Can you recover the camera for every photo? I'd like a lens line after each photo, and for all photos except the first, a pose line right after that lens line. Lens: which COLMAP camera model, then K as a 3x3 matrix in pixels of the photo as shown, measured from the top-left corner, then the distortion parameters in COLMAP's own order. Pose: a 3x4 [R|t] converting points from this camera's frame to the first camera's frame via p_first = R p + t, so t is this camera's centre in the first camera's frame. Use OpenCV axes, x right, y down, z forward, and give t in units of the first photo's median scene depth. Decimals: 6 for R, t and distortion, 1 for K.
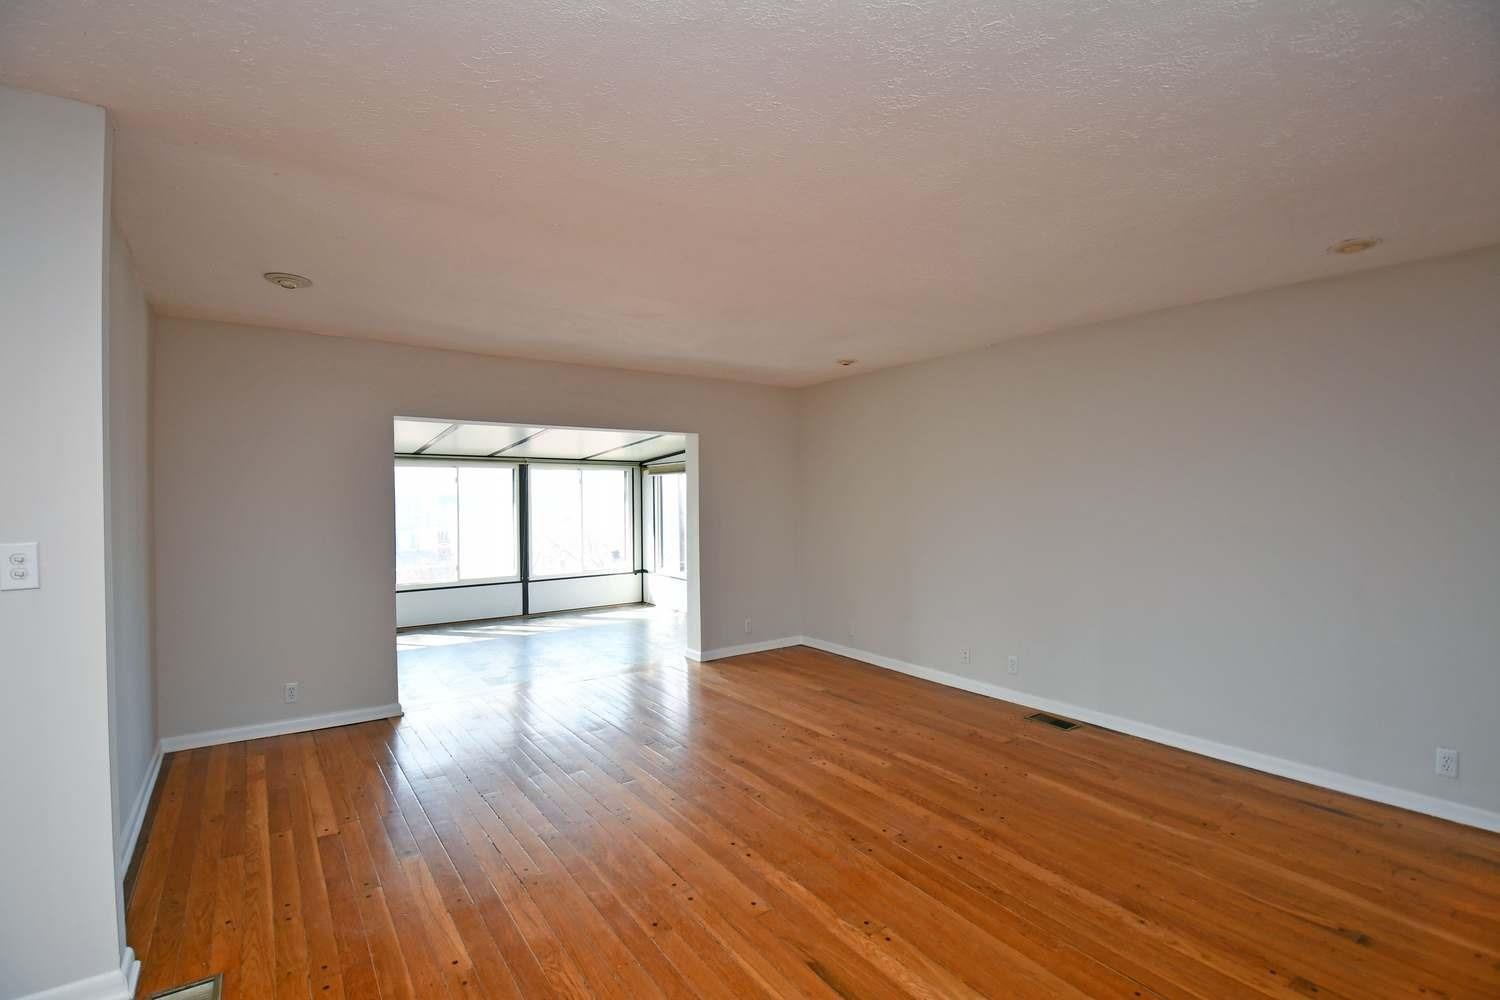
lens RADIAL K [[667.3, 0, 747.7], [0, 667.3, 497.3], [0, 0, 1]] dist [-0.004265, -0.010361]
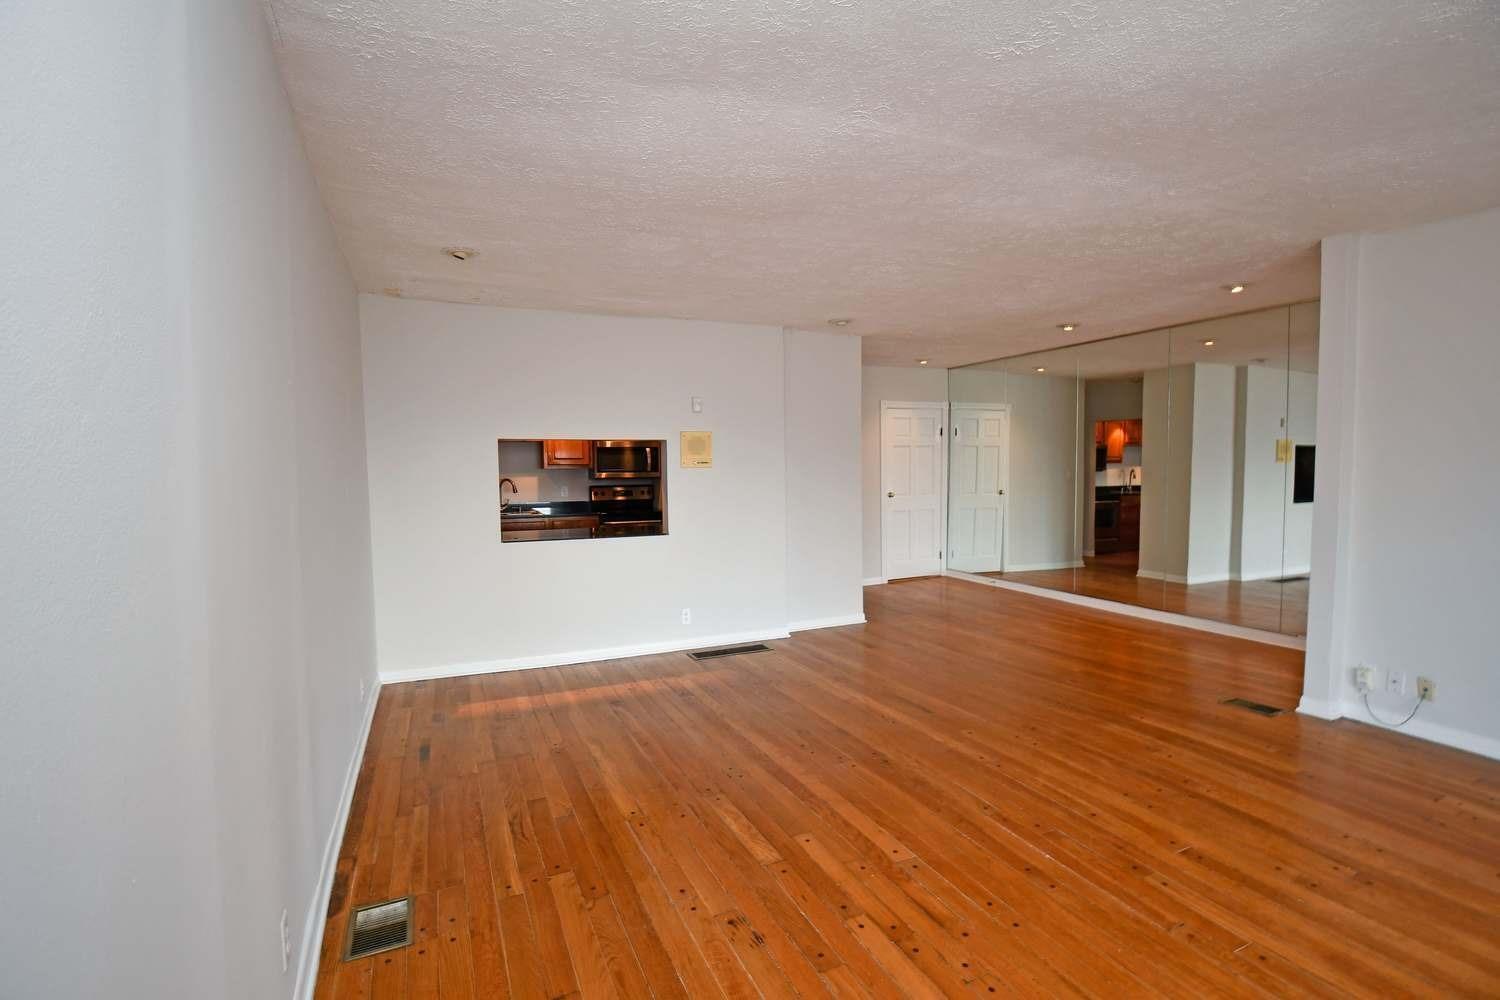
lens RADIAL K [[667.3, 0, 749.7], [0, 667.3, 502.4], [0, 0, 1]] dist [-0.004265, -0.010361]
pose [[-0.978356, 0.000206, 0.206927, 0.119010], [0.013364, 0.997975, 0.062191, 0.008389], [-0.206495, 0.063610, -0.976378, 1.653136]]
